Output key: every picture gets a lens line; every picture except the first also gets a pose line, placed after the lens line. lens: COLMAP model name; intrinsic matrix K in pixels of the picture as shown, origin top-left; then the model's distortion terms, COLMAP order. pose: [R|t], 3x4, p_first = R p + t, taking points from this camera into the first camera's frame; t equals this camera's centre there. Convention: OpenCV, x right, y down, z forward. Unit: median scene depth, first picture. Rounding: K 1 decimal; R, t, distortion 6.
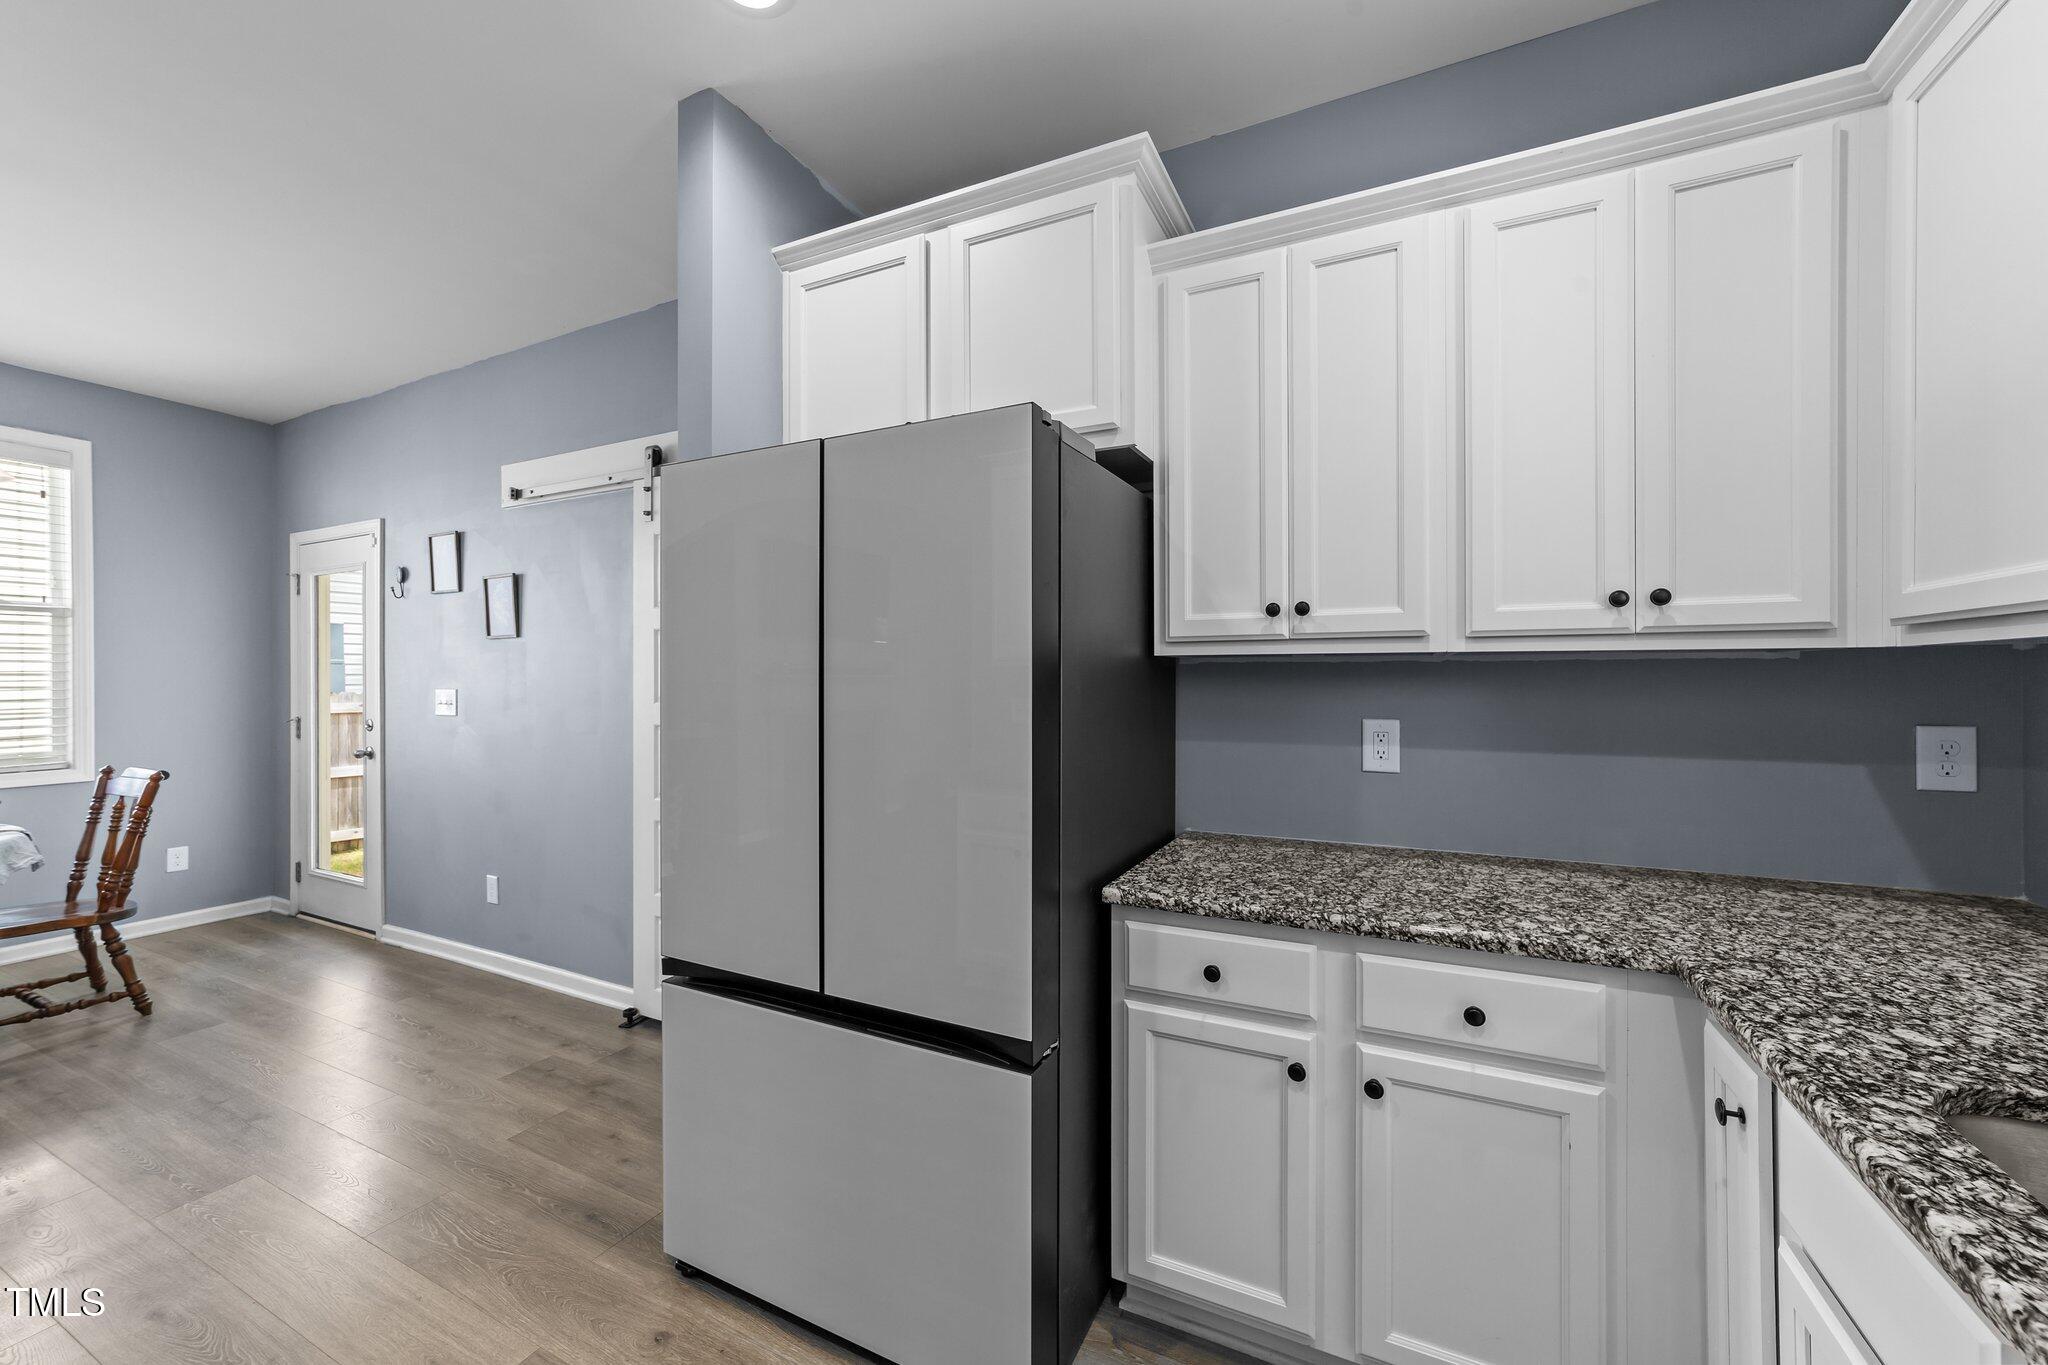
lens RADIAL K [[784.9, 0, 1054.6], [0, 784.9, 679.3], [0, 0, 1]] dist [-0.011547, 0.004936]
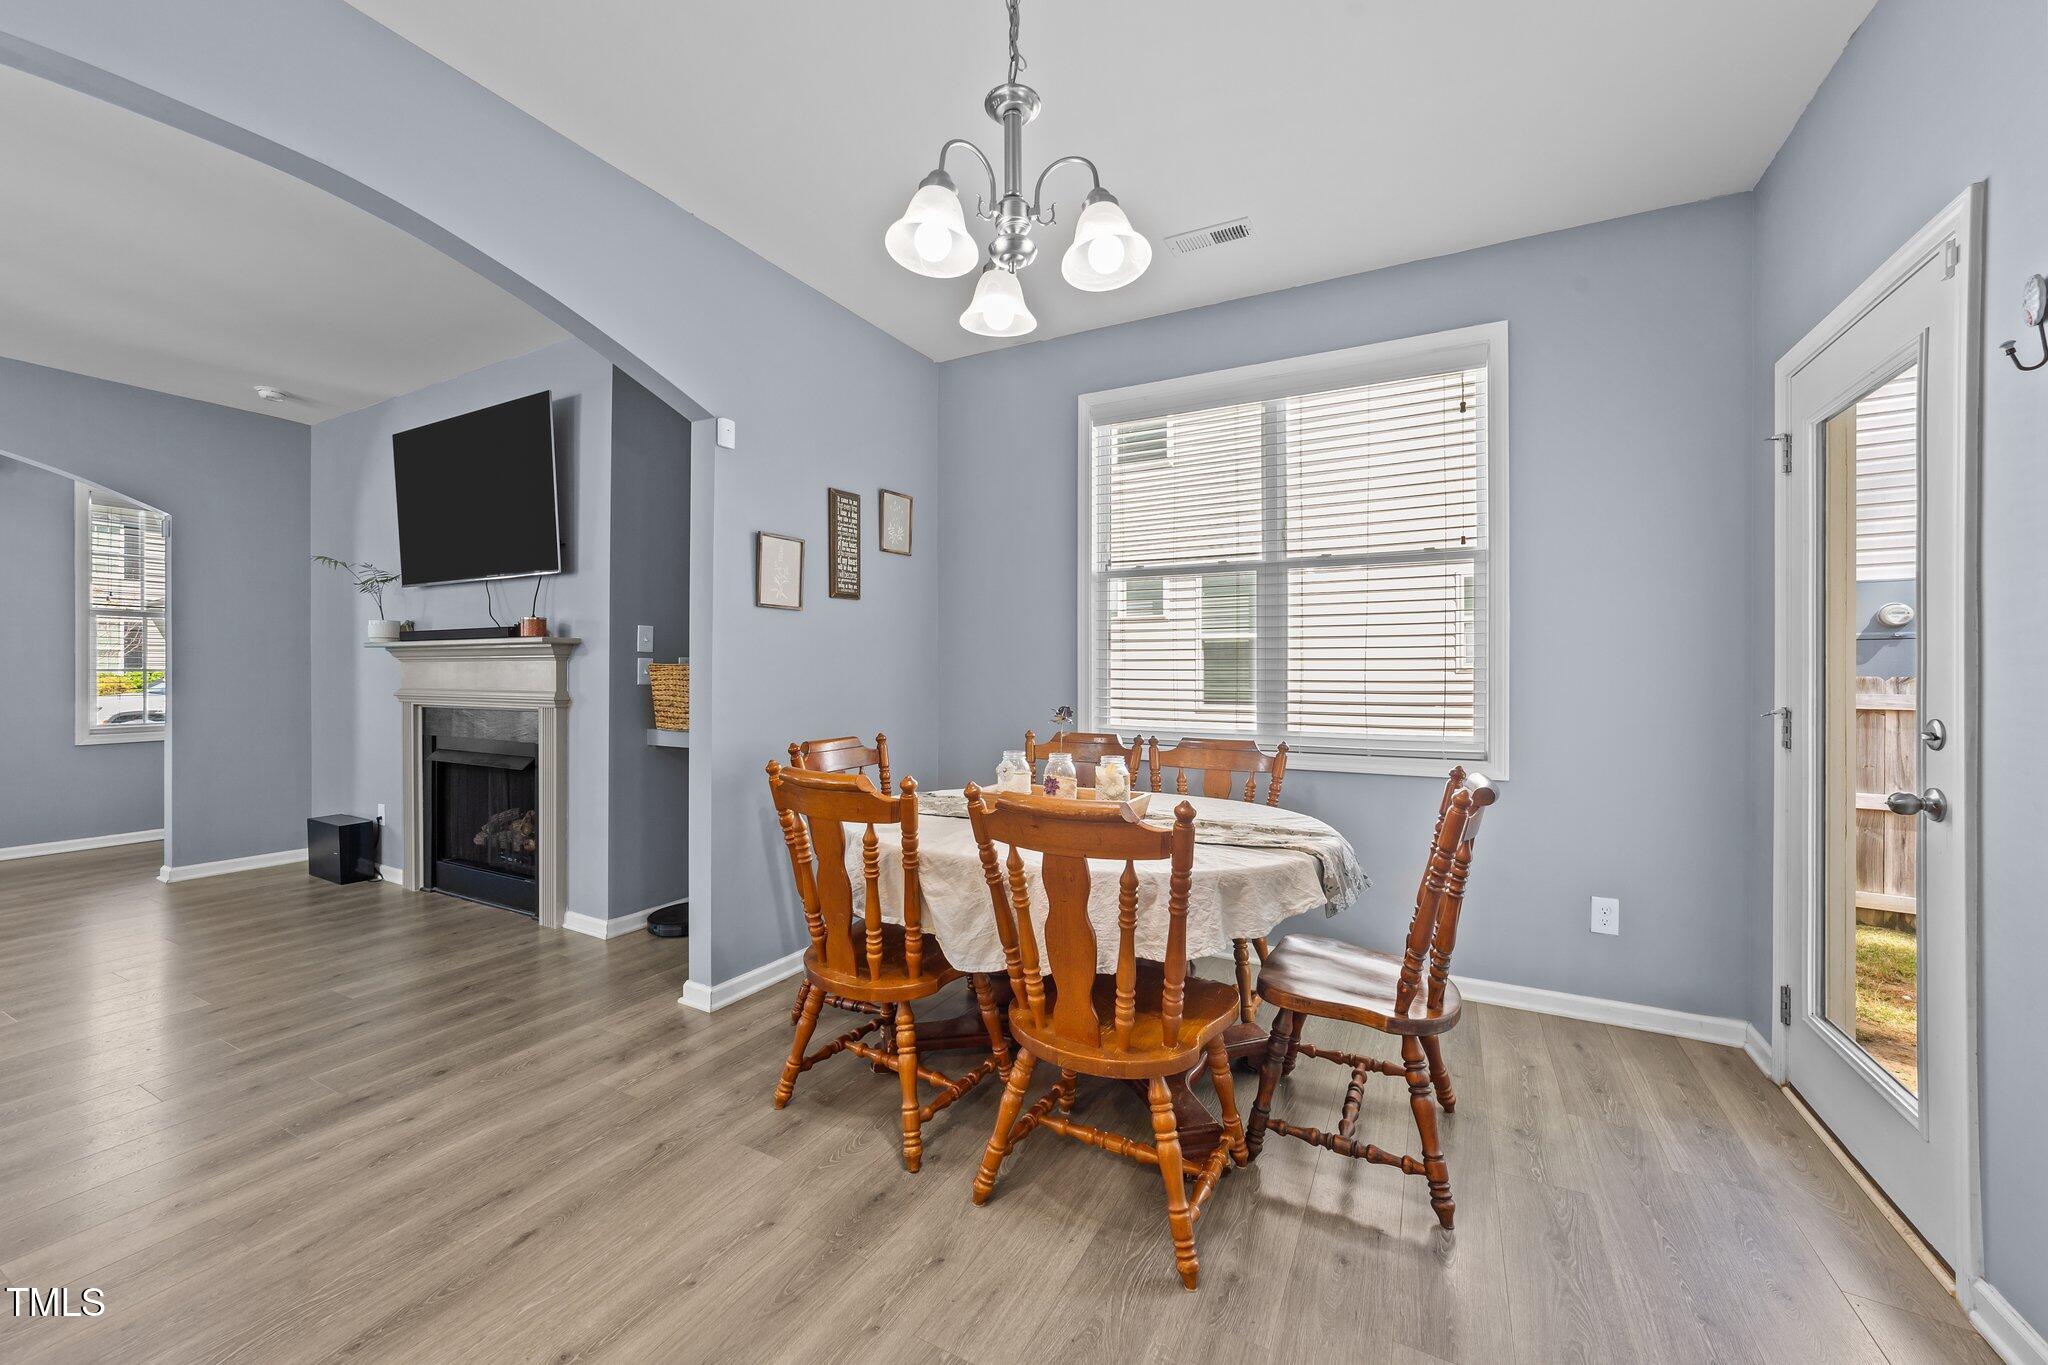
lens RADIAL K [[784.9, 0, 1003.4], [0, 784.9, 673.7], [0, 0, 1]] dist [-0.011547, 0.004936]
pose [[-0.057254, 0.000952, -0.998359, -0.430008], [-0.005419, 0.999985, 0.001264, 0.028303], [0.998345, 0.005482, -0.057248, 0.518884]]
